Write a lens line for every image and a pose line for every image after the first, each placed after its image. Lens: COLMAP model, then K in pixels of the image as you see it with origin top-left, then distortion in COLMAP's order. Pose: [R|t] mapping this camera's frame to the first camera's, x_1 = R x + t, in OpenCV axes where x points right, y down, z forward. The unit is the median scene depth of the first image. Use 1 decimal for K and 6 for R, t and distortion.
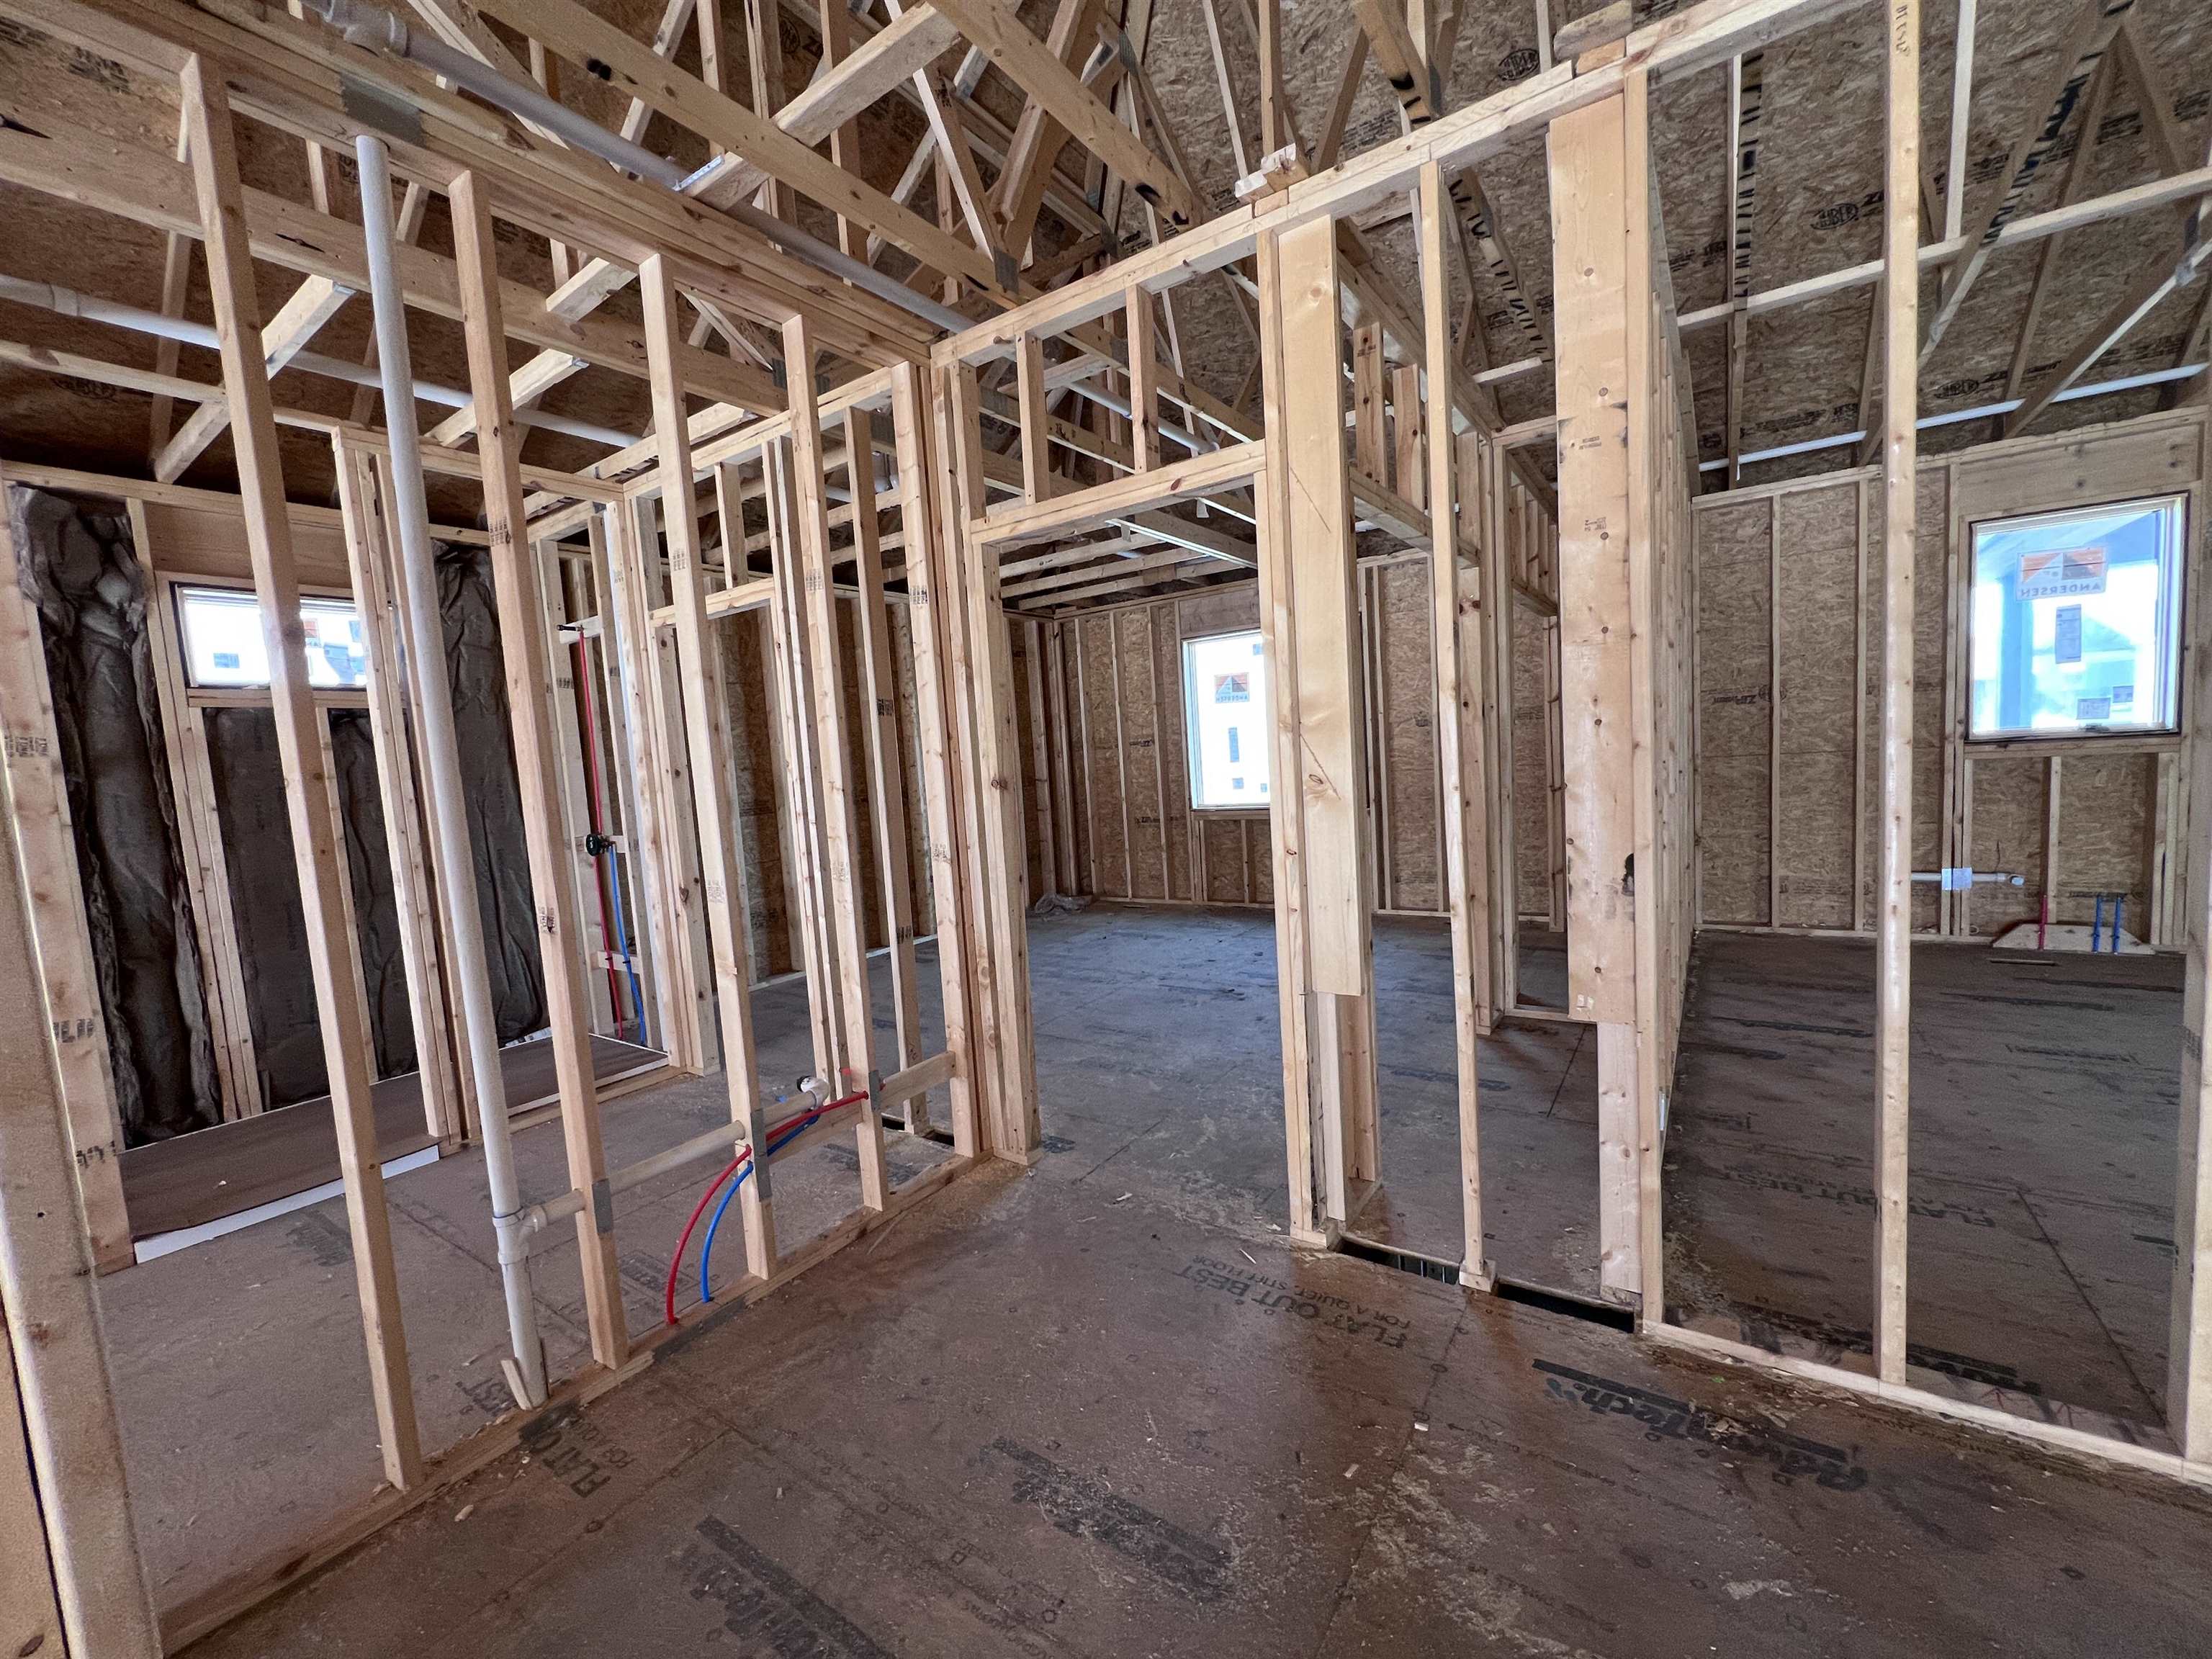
lens RADIAL K [[885.1, 0, 1106.3], [0, 885.1, 832.6], [0, 0, 1]] dist [-0.001651, 0.000050]
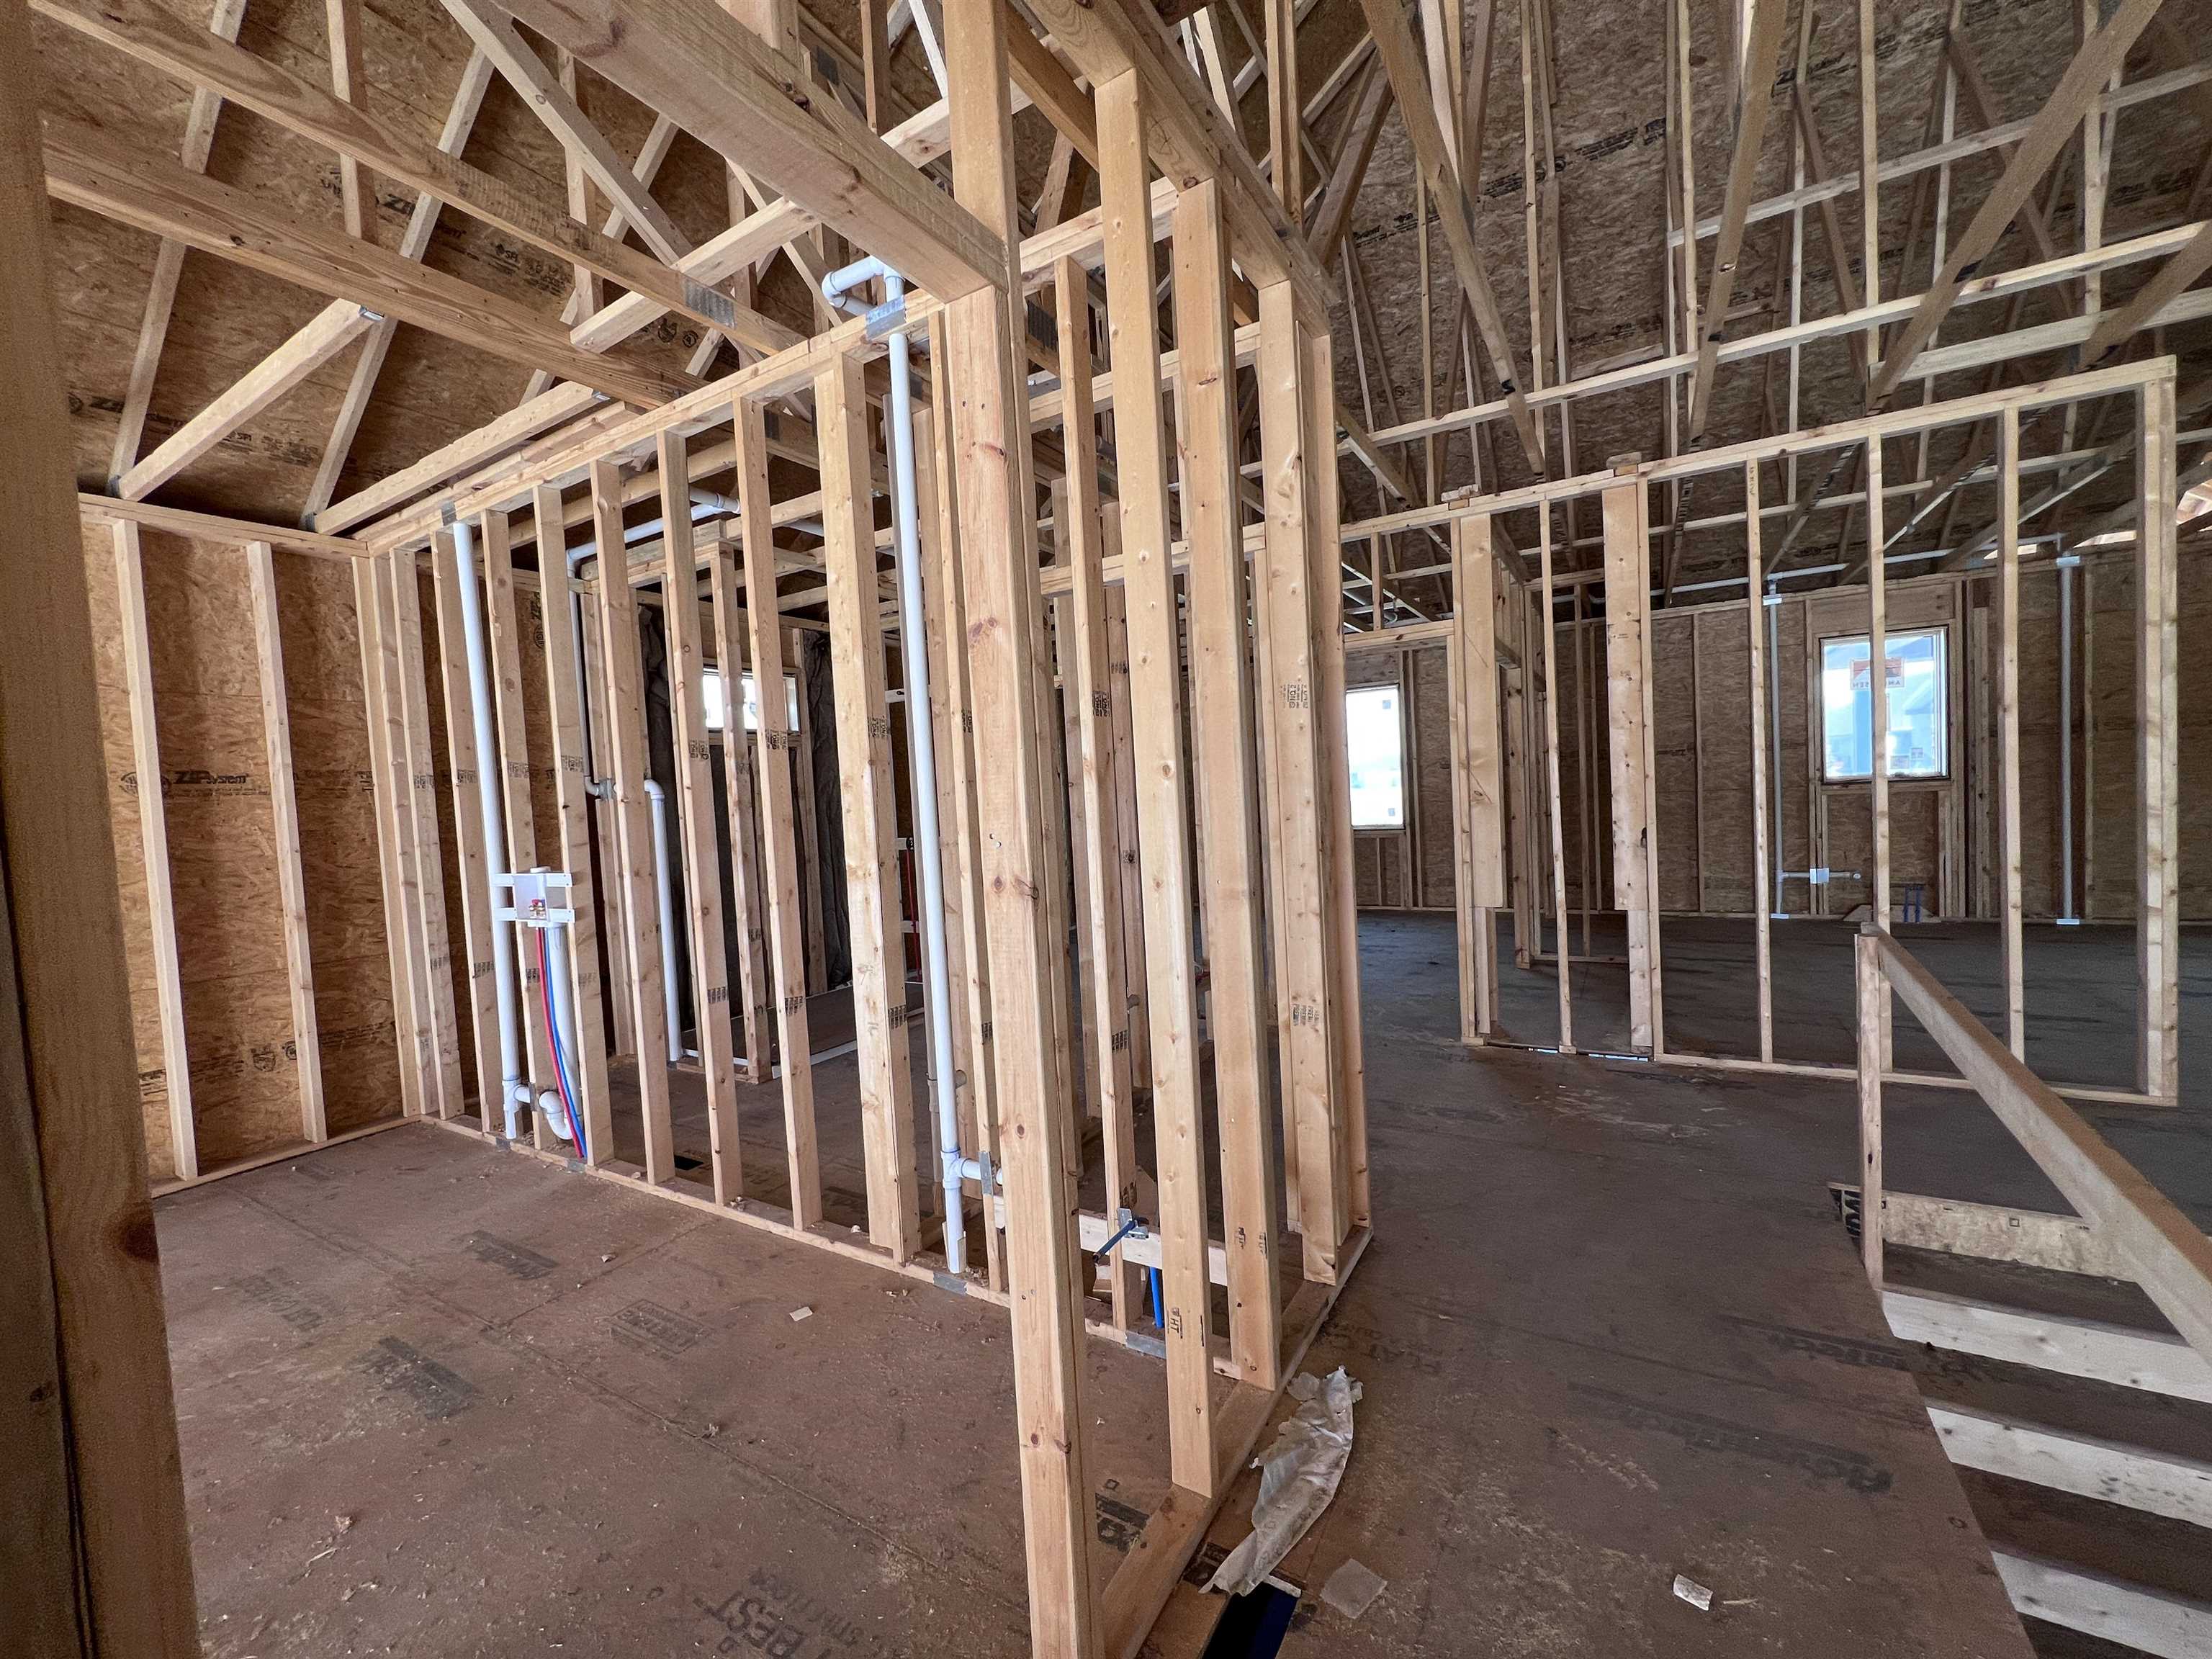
lens RADIAL K [[896.5, 0, 1096.9], [0, 896.5, 834.2], [0, 0, 1]] dist [-0.009374, 0.003289]
pose [[0.998091, 0.007687, 0.061283, -0.367179], [-0.004906, 0.998957, -0.045401, 0.062391], [-0.061568, 0.045014, 0.997087, -0.455799]]
